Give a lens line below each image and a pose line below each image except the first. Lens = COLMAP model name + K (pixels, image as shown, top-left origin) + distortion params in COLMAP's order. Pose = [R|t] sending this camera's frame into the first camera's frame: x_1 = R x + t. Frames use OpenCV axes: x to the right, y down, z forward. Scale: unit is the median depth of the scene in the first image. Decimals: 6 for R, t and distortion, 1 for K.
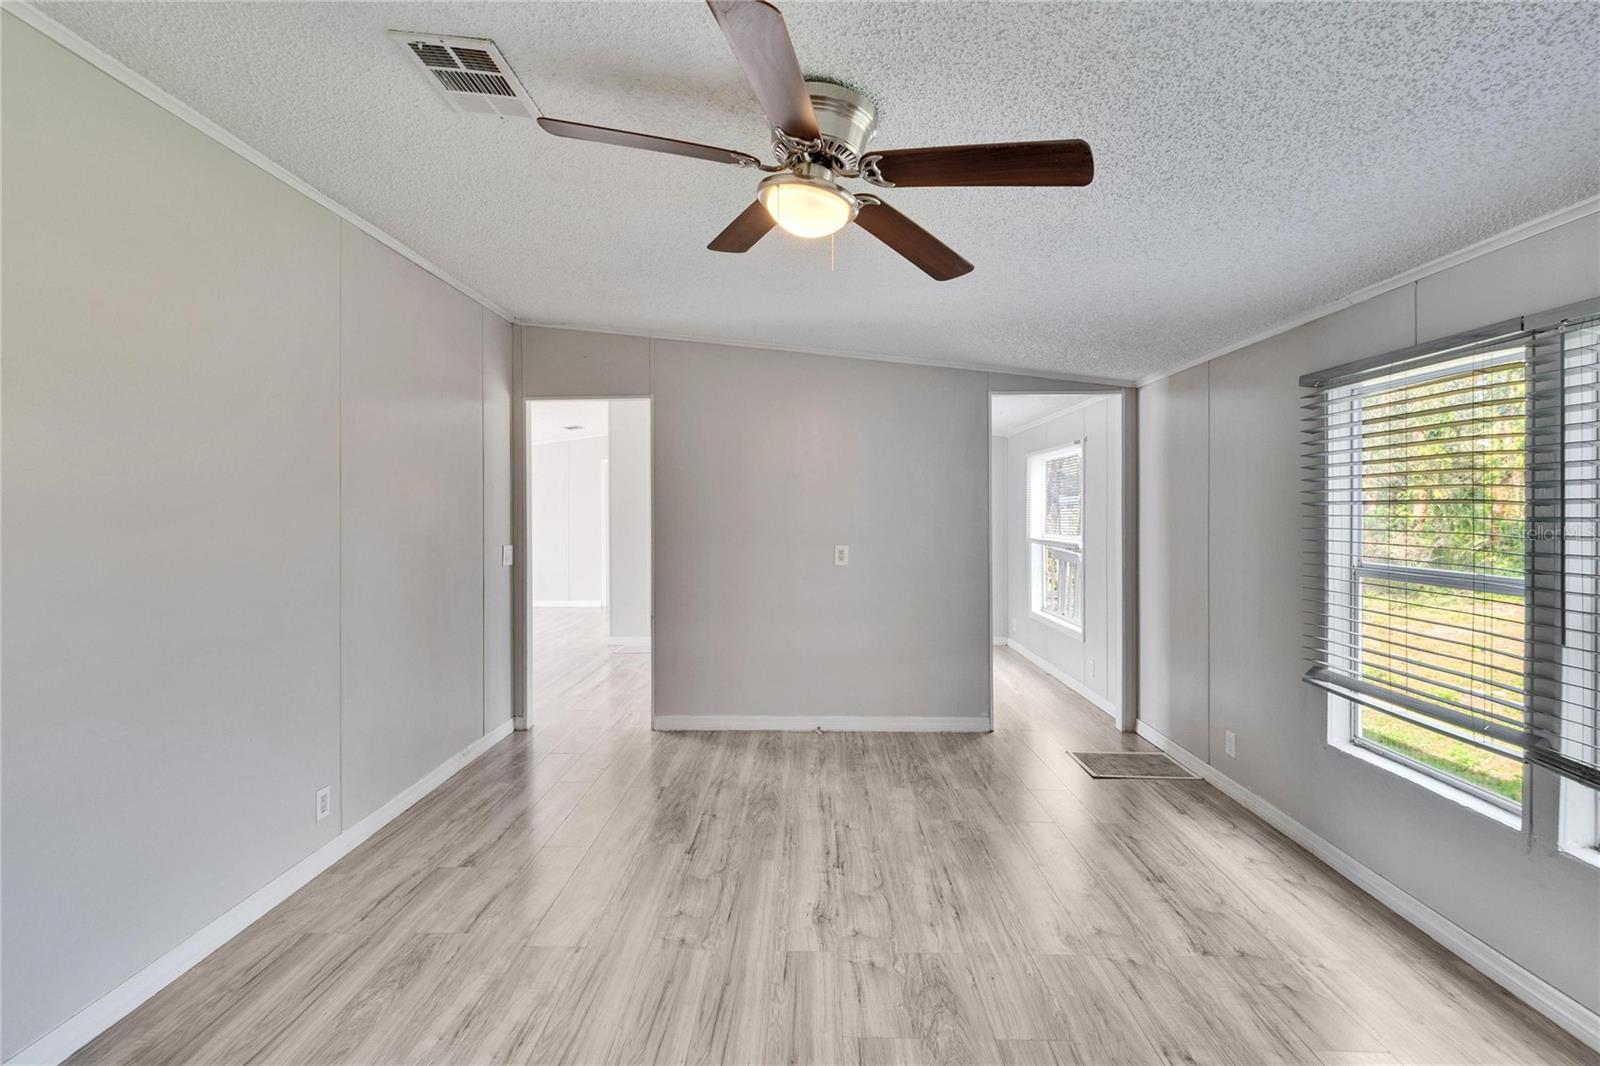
lens RADIAL K [[702.7, 0, 790.1], [0, 702.7, 511.7], [0, 0, 1]] dist [-0.005591, -0.001665]
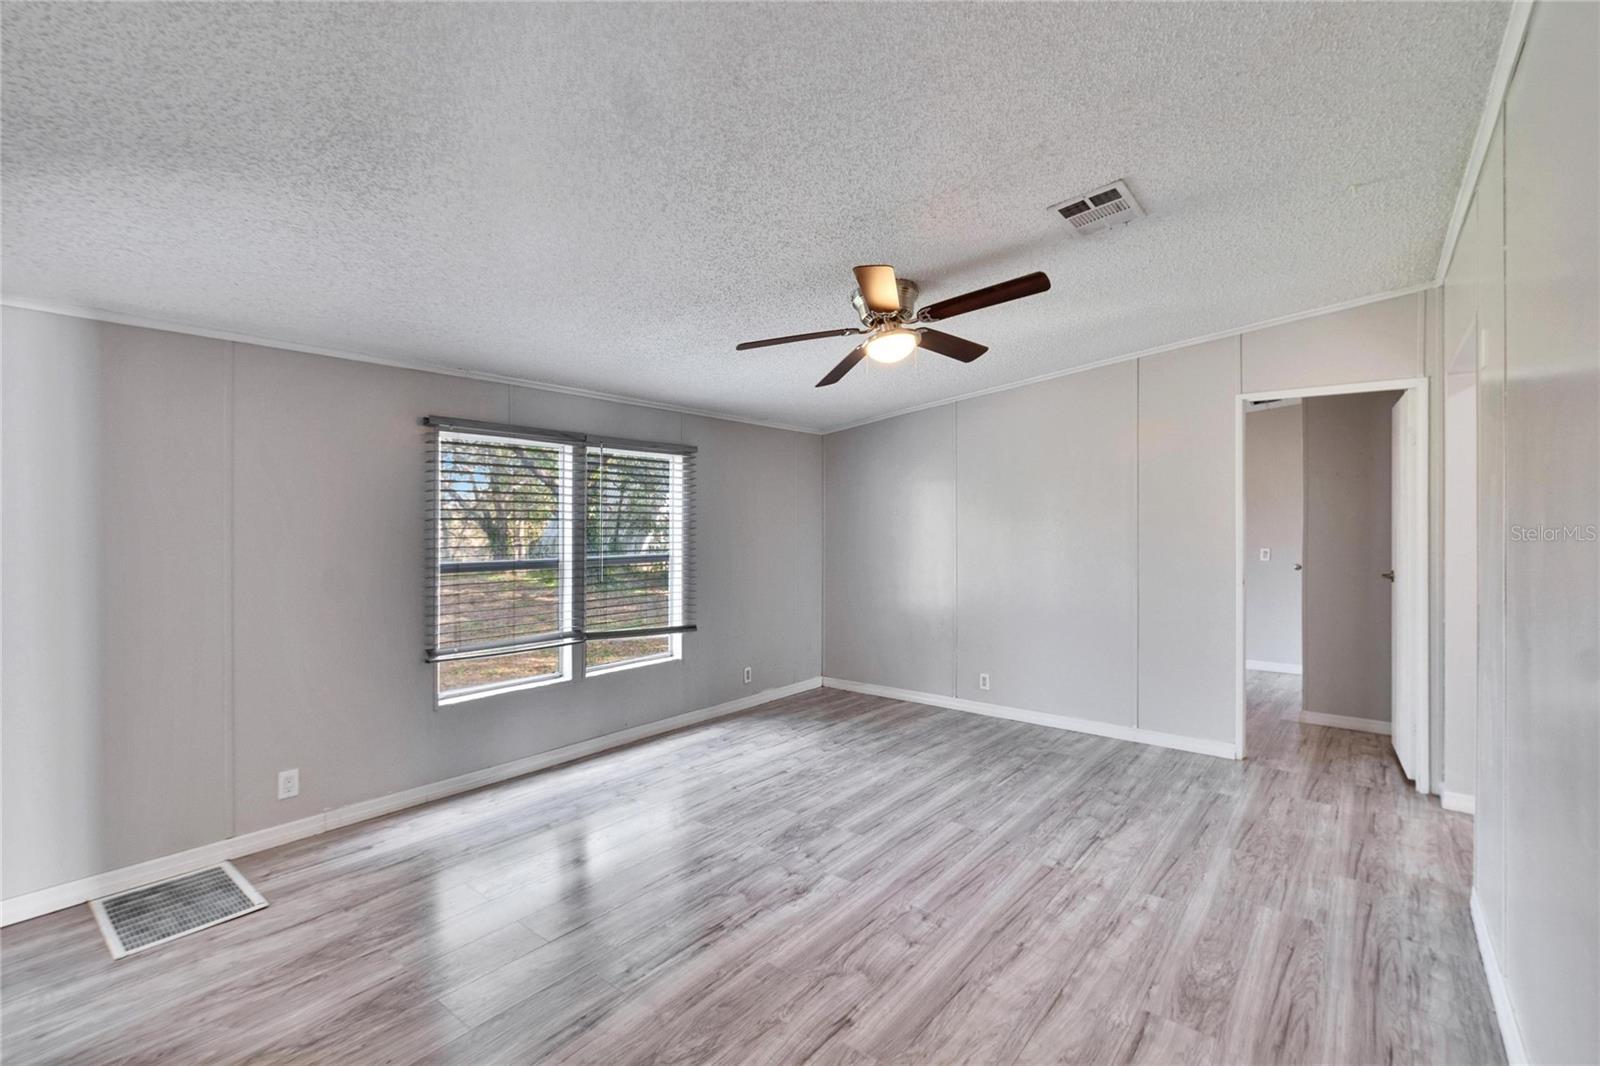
lens RADIAL K [[702.7, 0, 797.2], [0, 702.7, 526.9], [0, 0, 1]] dist [-0.005591, -0.001665]
pose [[-0.795939, 0.001285, 0.605376, -0.539458], [0.005864, 0.999967, 0.005587, -0.000558], [-0.605349, 0.007997, -0.795920, 1.631881]]
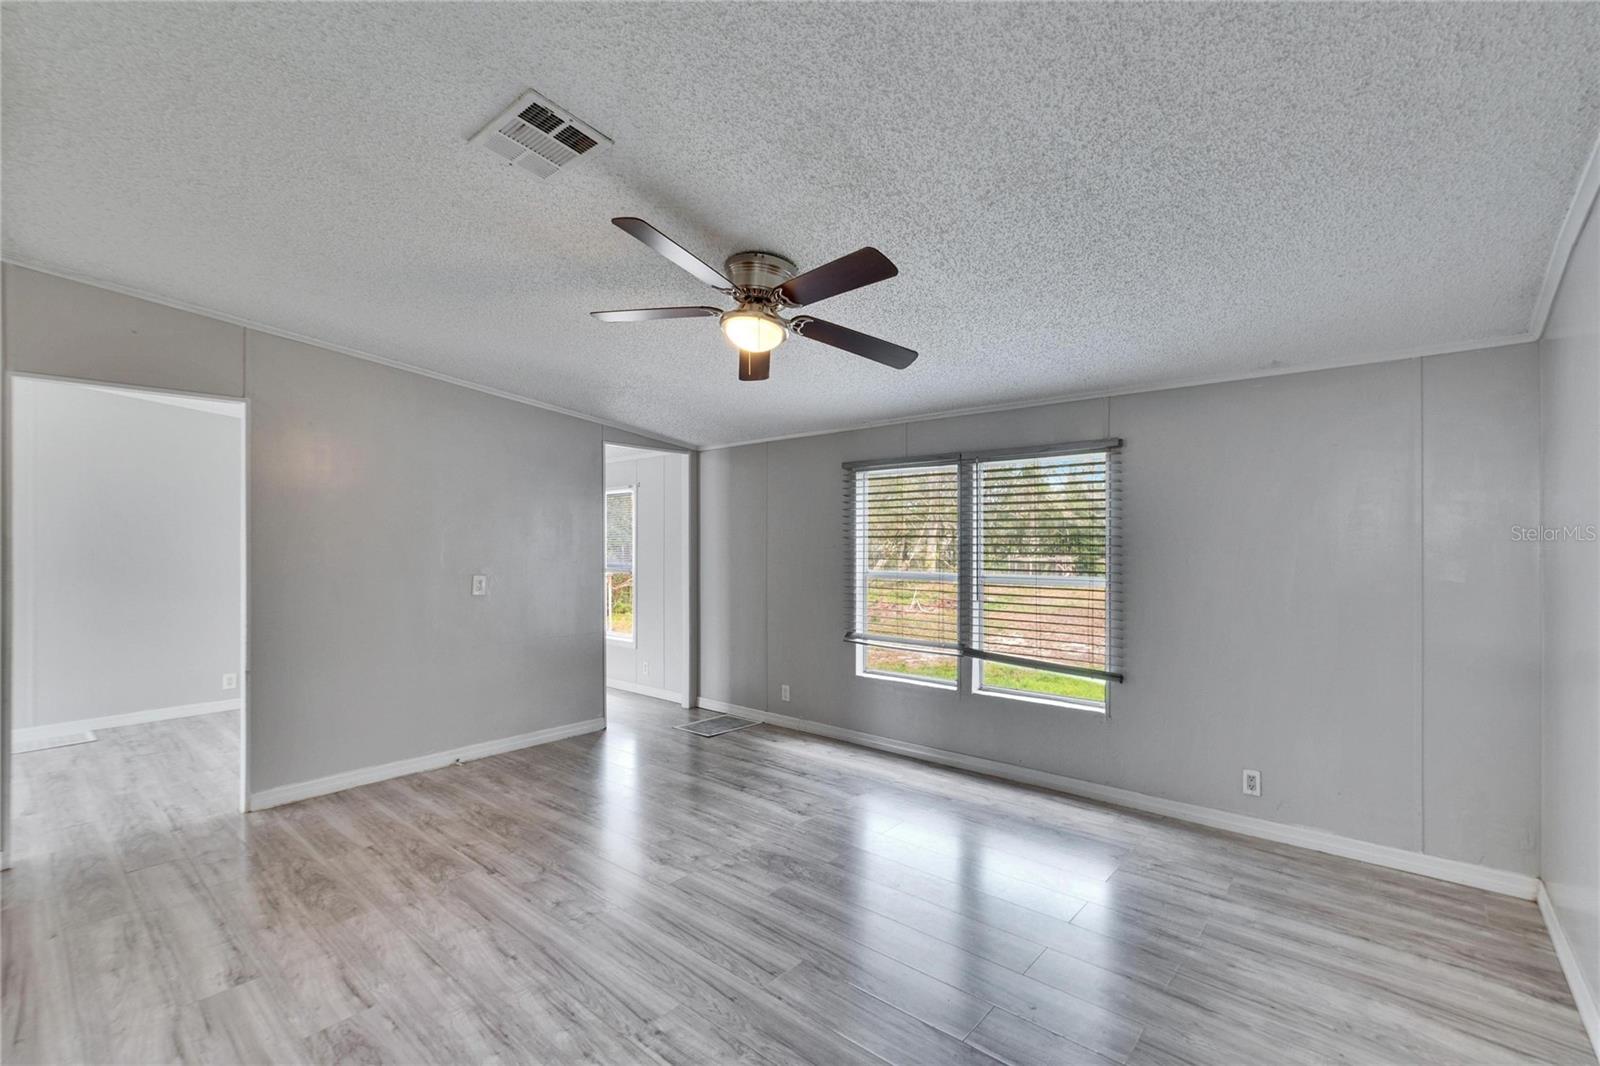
lens RADIAL K [[702.7, 0, 795.0], [0, 702.7, 529.5], [0, 0, 1]] dist [-0.005591, -0.001665]
pose [[0.631398, 0.017546, 0.775260, -0.693371], [0.000492, 0.999735, -0.023026, 0.009735], [-0.775458, 0.014920, 0.631222, 0.005669]]
